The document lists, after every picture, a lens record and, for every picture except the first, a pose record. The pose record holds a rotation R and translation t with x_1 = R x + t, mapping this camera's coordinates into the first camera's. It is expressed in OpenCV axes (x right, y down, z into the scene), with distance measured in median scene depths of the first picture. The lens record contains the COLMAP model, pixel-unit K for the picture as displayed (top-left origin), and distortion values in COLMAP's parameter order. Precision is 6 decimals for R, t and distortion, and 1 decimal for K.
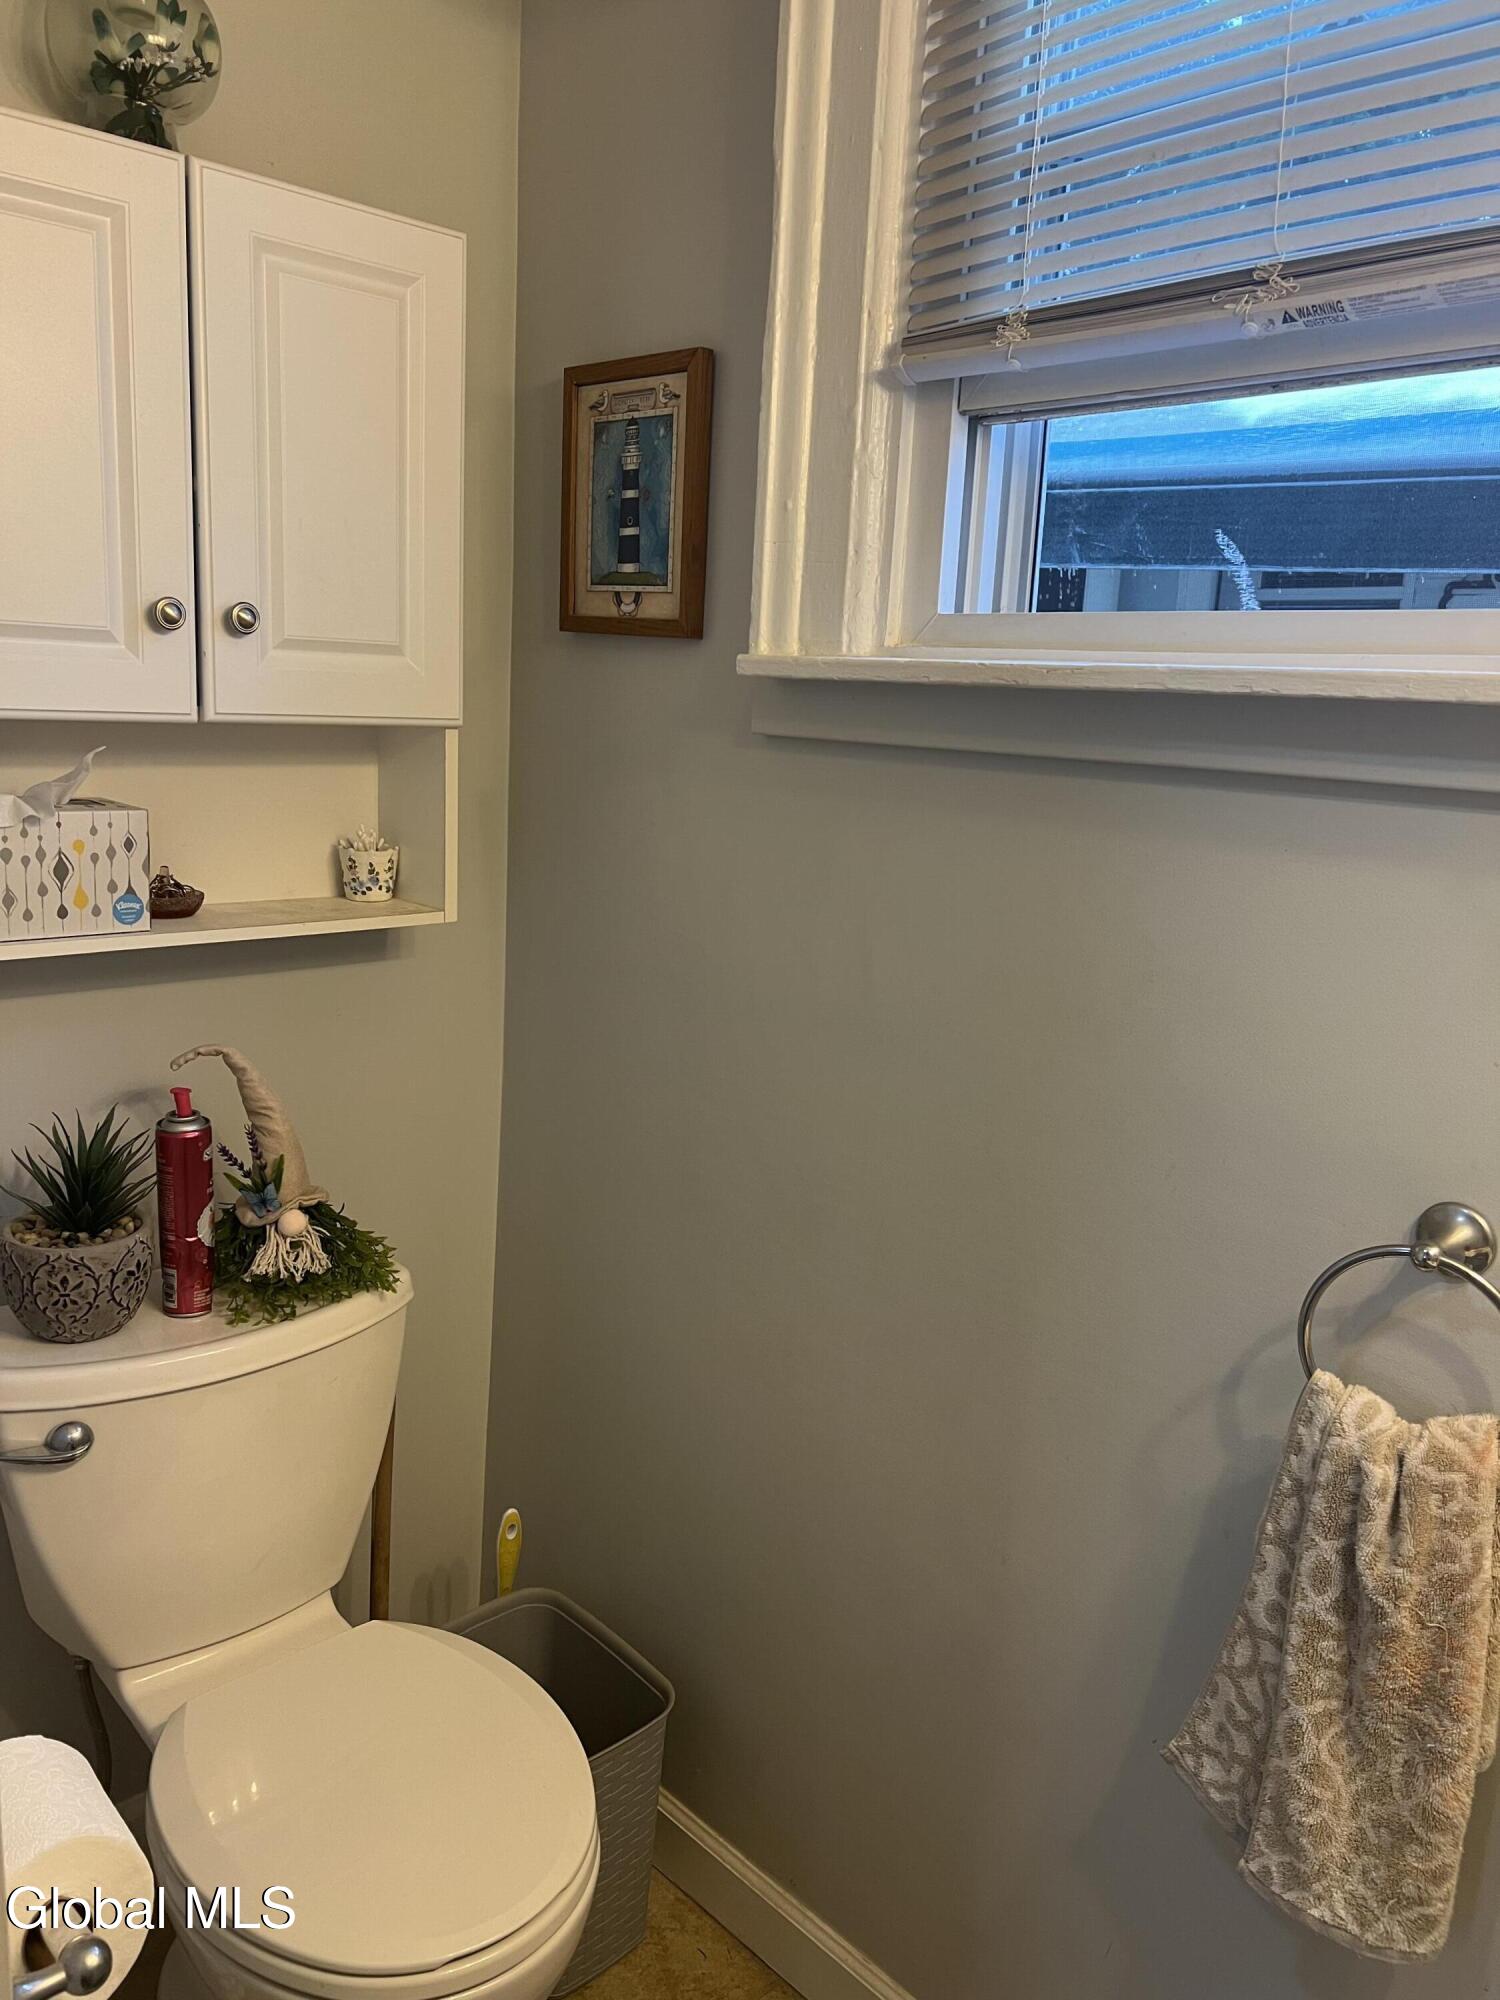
lens RADIAL K [[1492.3, 0, 751.7], [0, 1492.3, 999.9], [0, 0, 1]] dist [0.056753, -0.065457]
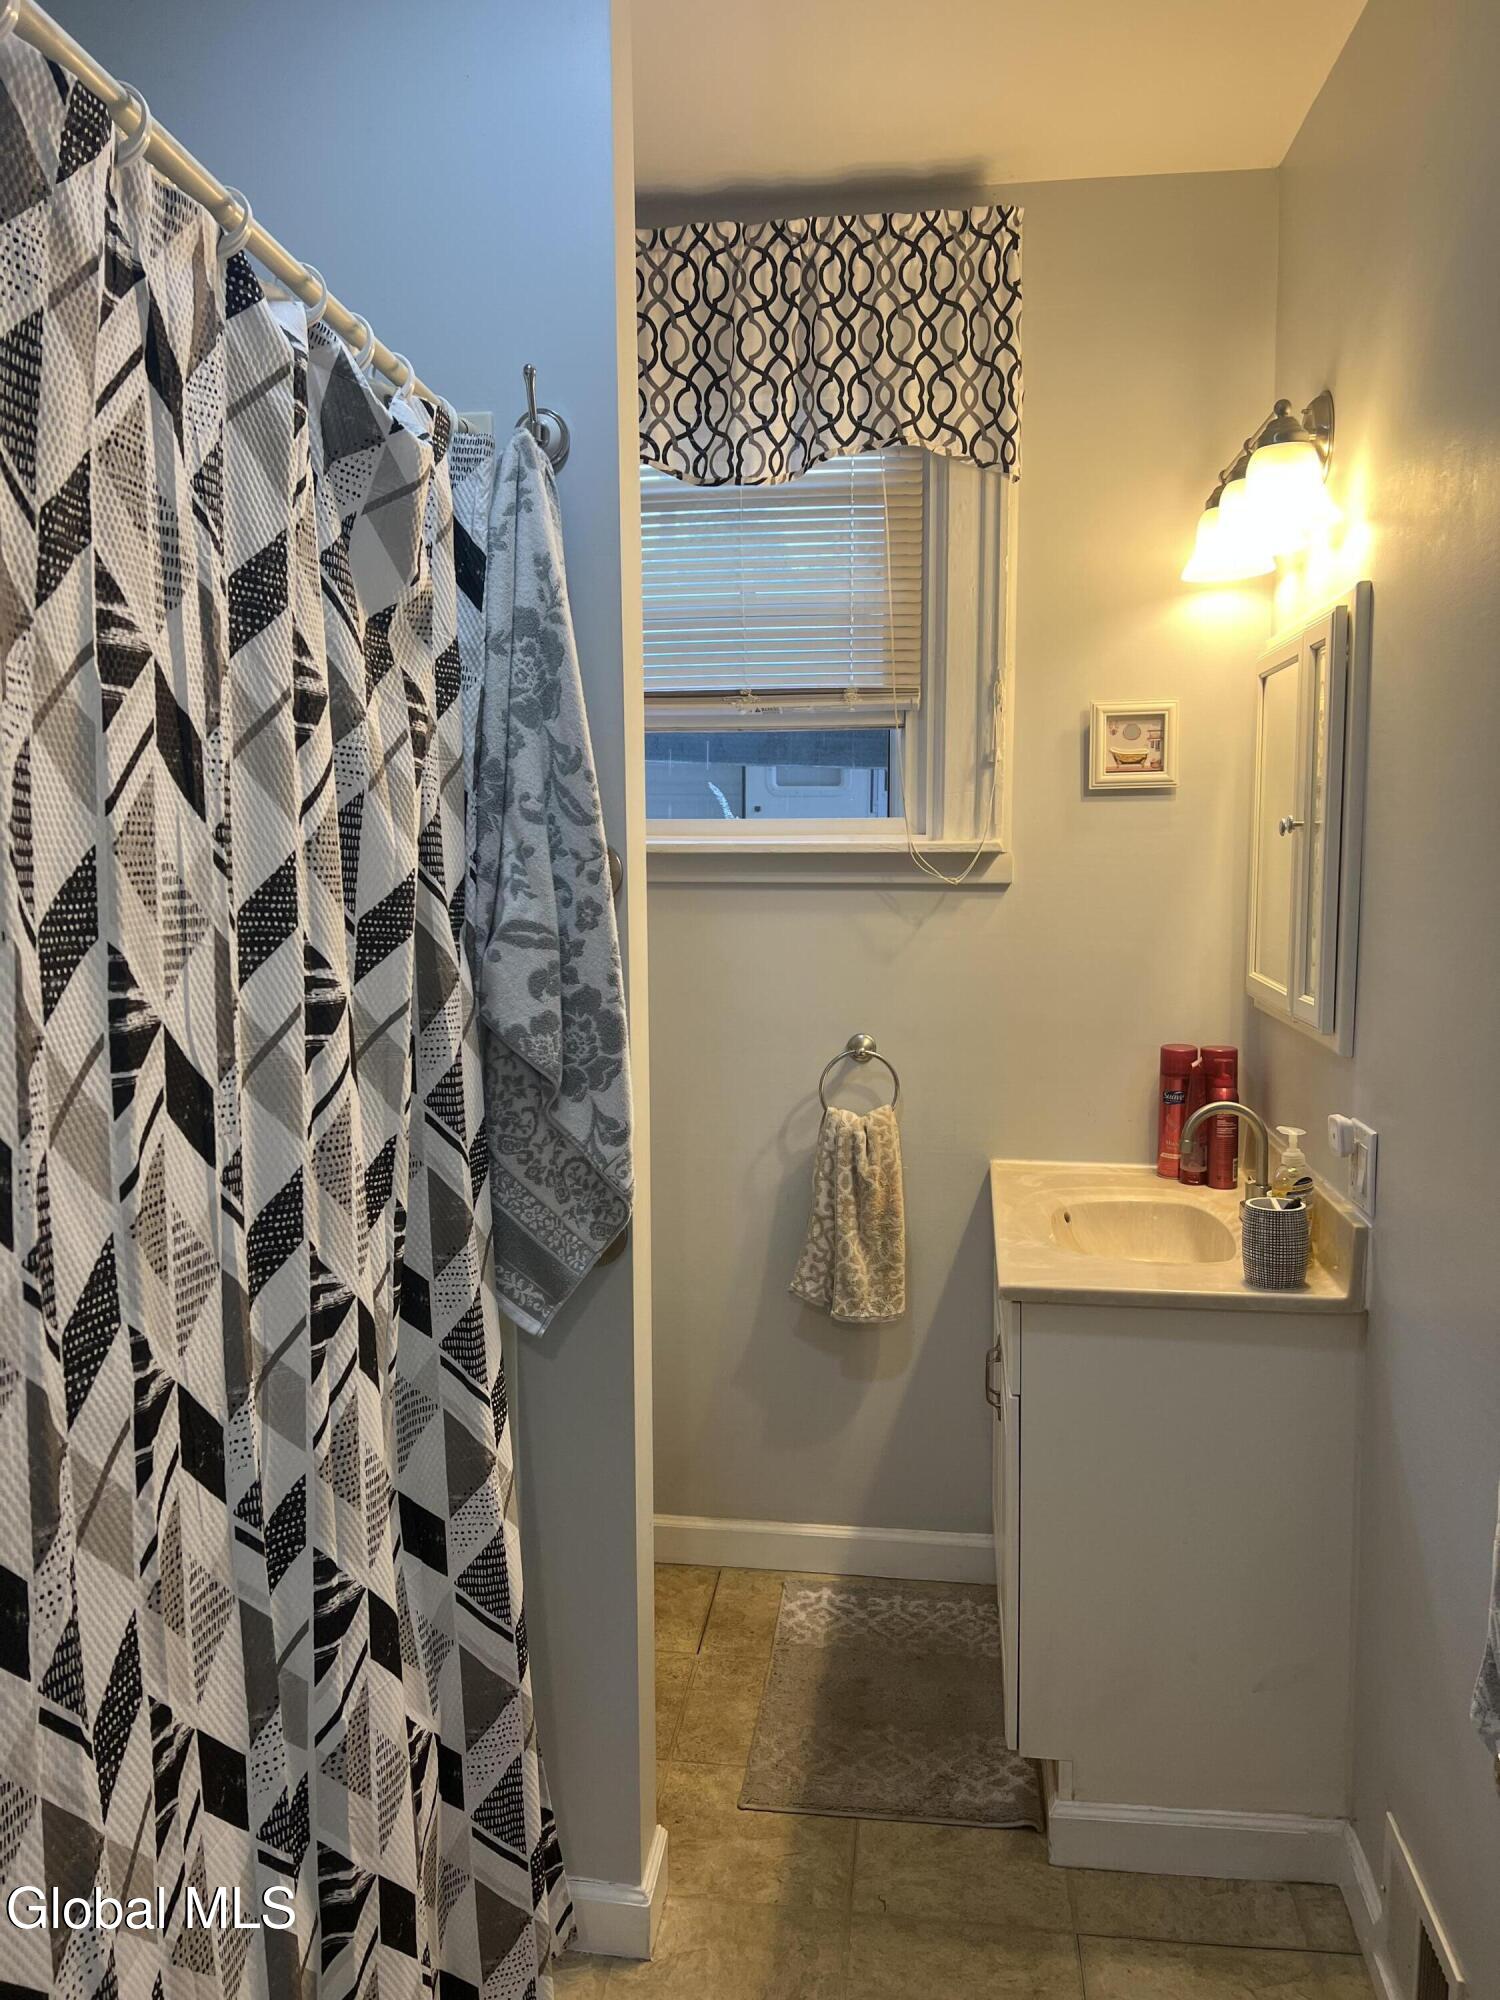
lens RADIAL K [[1492.3, 0, 748.1], [0, 1492.3, 1000.6], [0, 0, 1]] dist [0.056753, -0.065457]
pose [[0.764134, -0.116463, 0.634457, -1.339186], [0.170182, 0.985117, -0.024135, 0.104957], [-0.622204, 0.126416, 0.772581, -0.921487]]
